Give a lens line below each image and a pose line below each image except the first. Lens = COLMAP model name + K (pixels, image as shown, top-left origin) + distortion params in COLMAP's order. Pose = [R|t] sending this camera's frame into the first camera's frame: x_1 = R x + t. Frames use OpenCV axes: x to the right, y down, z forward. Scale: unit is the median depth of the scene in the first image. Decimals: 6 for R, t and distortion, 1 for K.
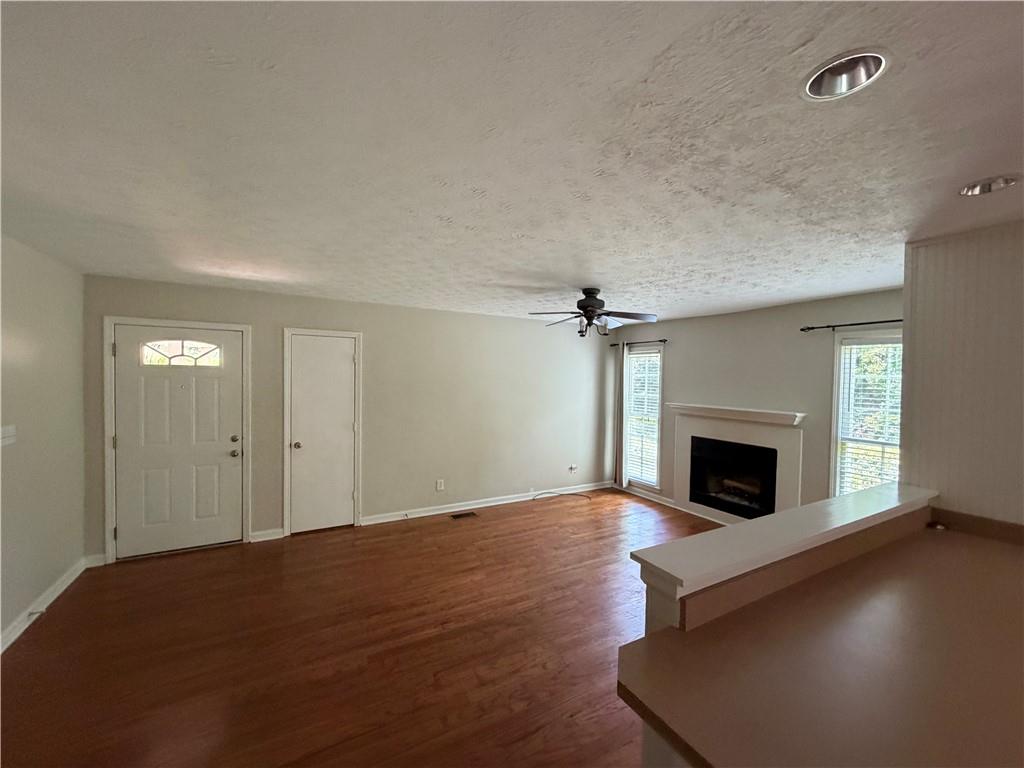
lens RADIAL K [[409.2, 0, 509.9], [0, 409.2, 386.6], [0, 0, 1]] dist [0.001628, -0.000771]
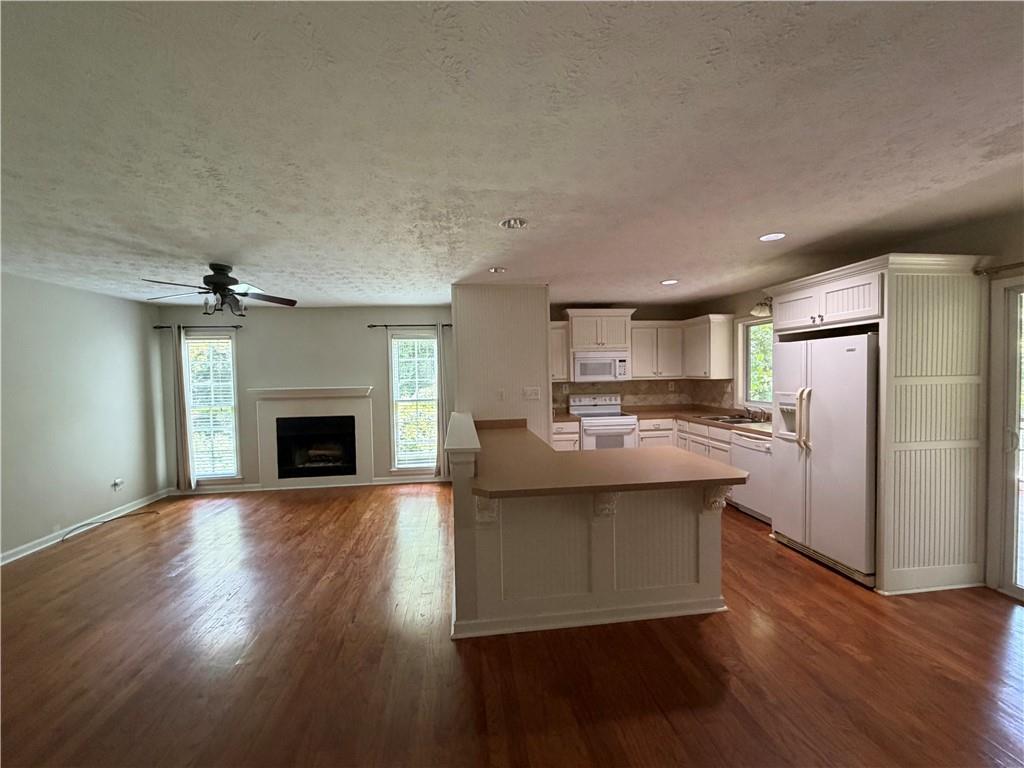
lens RADIAL K [[409.2, 0, 510.9], [0, 409.2, 384.4], [0, 0, 1]] dist [0.001628, -0.000771]
pose [[0.377787, -0.052540, 0.924401, -0.420090], [0.048394, 0.998145, 0.036953, 0.031393], [-0.924627, 0.030775, 0.379629, 0.031870]]
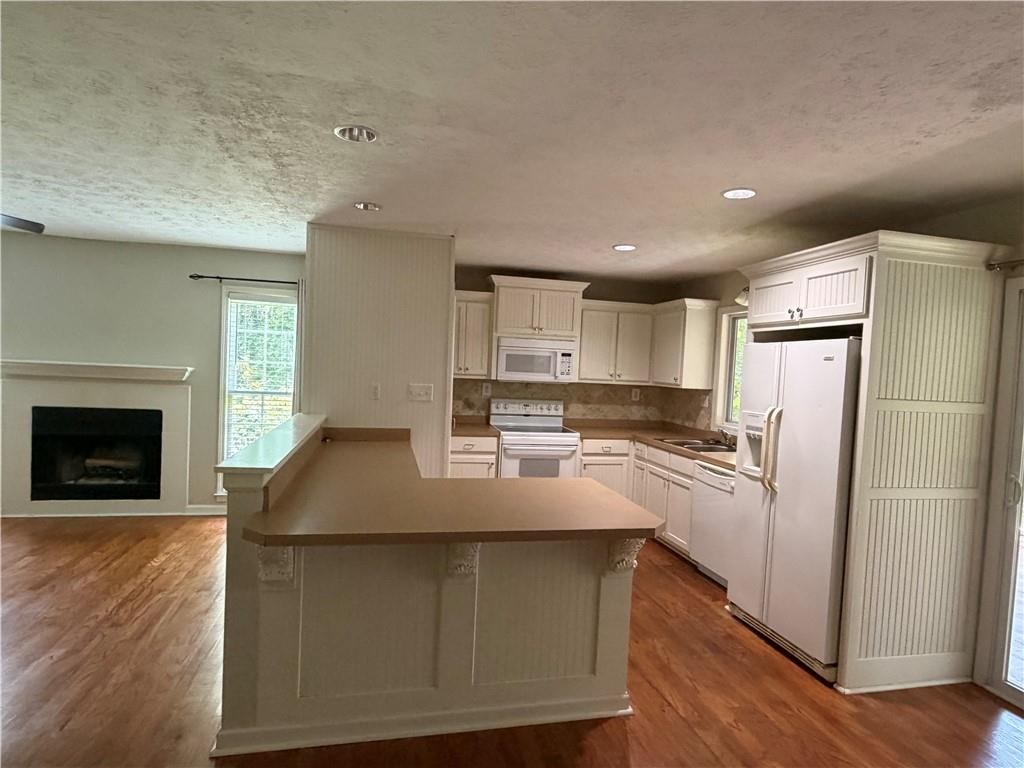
lens RADIAL K [[577.1, 0, 516.8], [0, 577.1, 388.1], [0, 0, 1]] dist [-0.000286, 0.000866]
pose [[0.284738, -0.042318, 0.957671, -0.347247], [-0.018741, 0.998588, 0.049698, 0.035077], [-0.958422, -0.032098, 0.283543, -0.081486]]
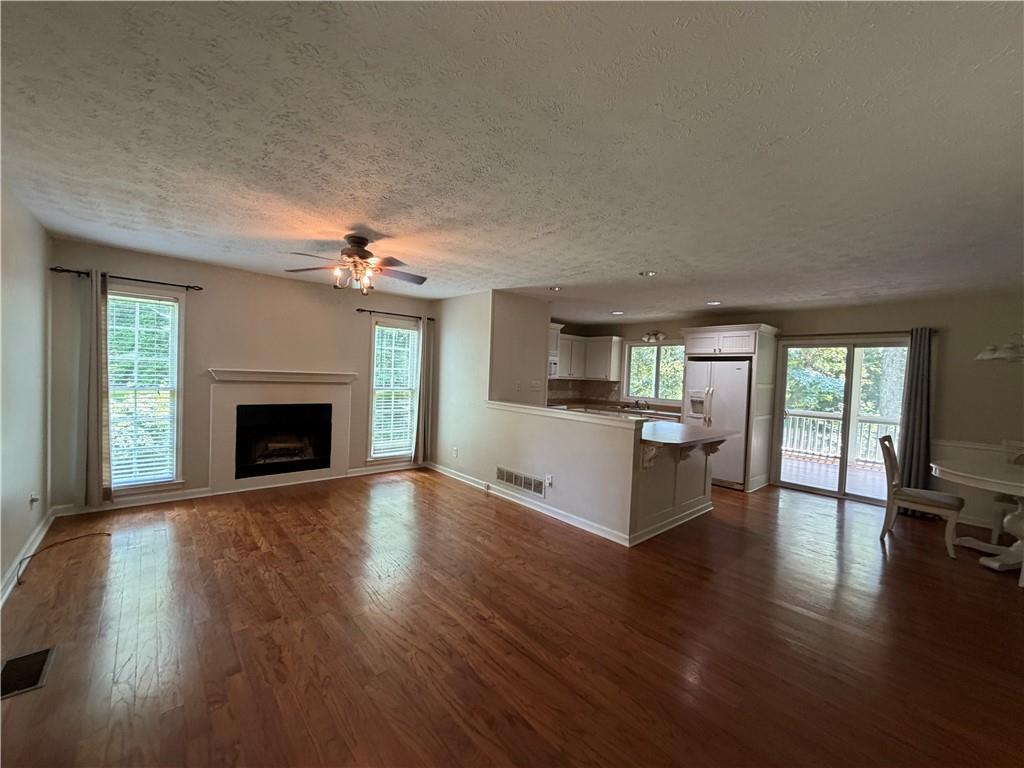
lens RADIAL K [[409.2, 0, 511.3], [0, 409.2, 384.6], [0, 0, 1]] dist [0.001628, -0.000771]
pose [[-0.211199, -0.054269, 0.975935, -0.730571], [-0.021544, 0.998473, 0.050860, 0.025565], [-0.977206, -0.010284, -0.212045, 0.828321]]
